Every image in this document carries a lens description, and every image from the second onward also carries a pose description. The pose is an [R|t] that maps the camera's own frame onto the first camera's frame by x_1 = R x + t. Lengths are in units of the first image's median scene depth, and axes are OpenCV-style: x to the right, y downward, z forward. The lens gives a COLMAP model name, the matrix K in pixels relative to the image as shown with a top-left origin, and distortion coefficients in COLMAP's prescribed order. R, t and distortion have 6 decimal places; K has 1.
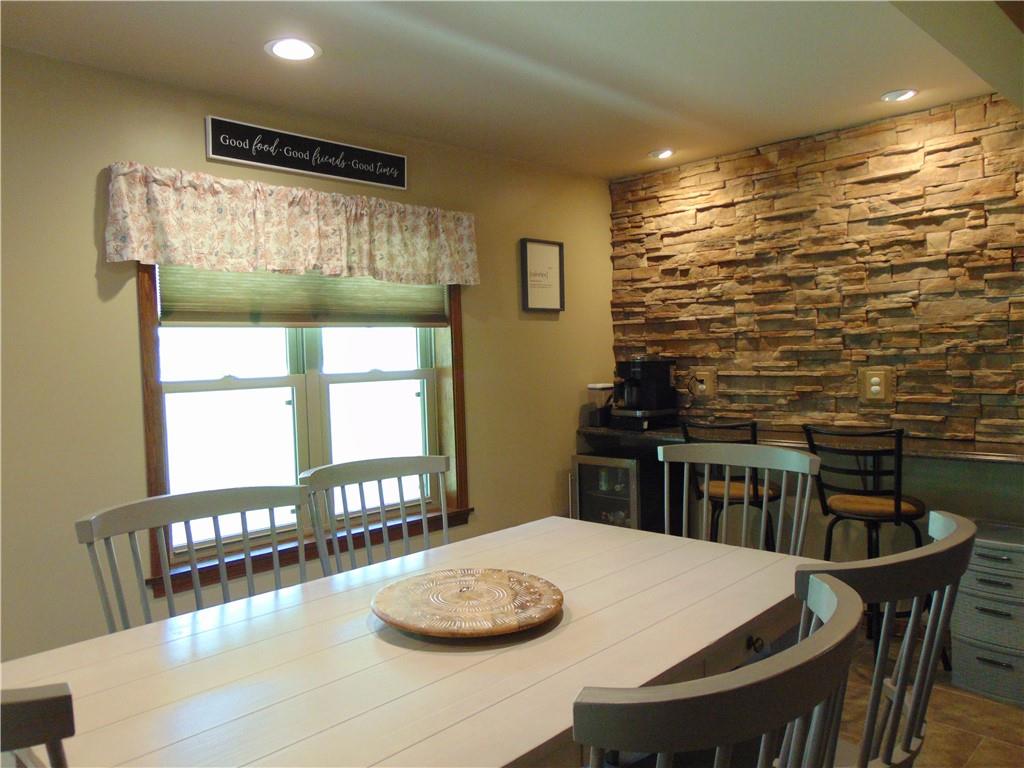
lens RADIAL K [[763.5, 0, 512.0], [0, 763.5, 384.0], [0, 0, 1]] dist [-0.072194, 0.104879]
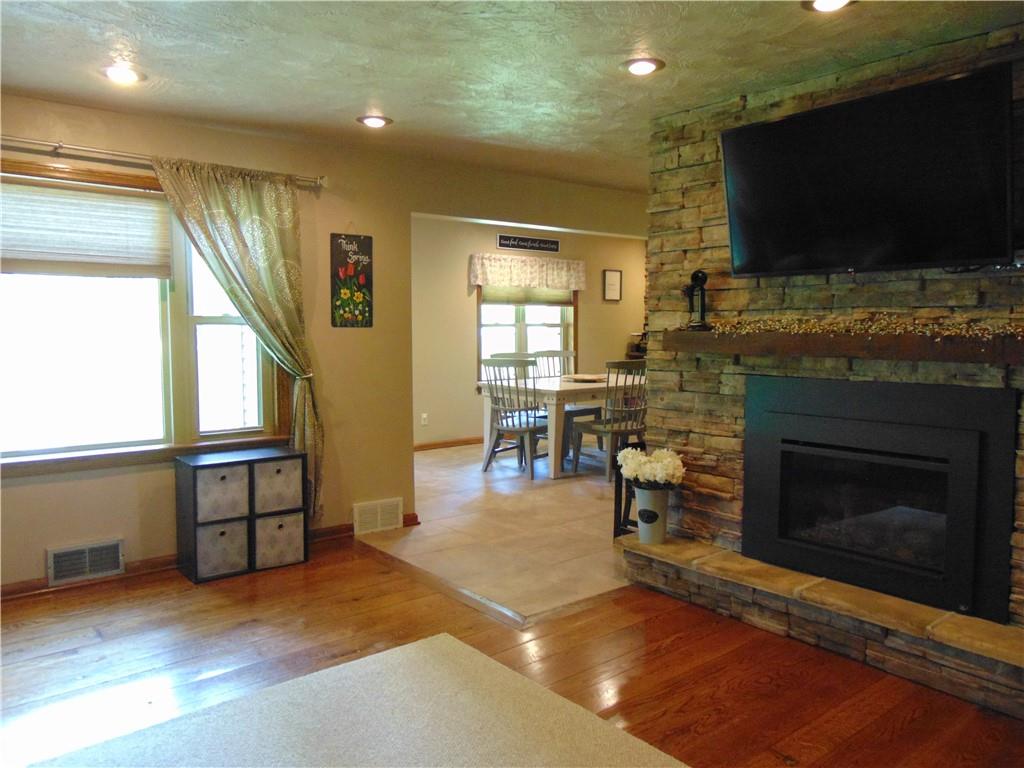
lens RADIAL K [[763.5, 0, 512.0], [0, 763.5, 384.0], [0, 0, 1]] dist [-0.072194, 0.104879]
pose [[0.993838, 0.037647, -0.104250, -0.012169], [-0.033557, 0.998607, 0.040721, 0.087958], [0.105638, -0.036972, 0.993717, -1.609132]]
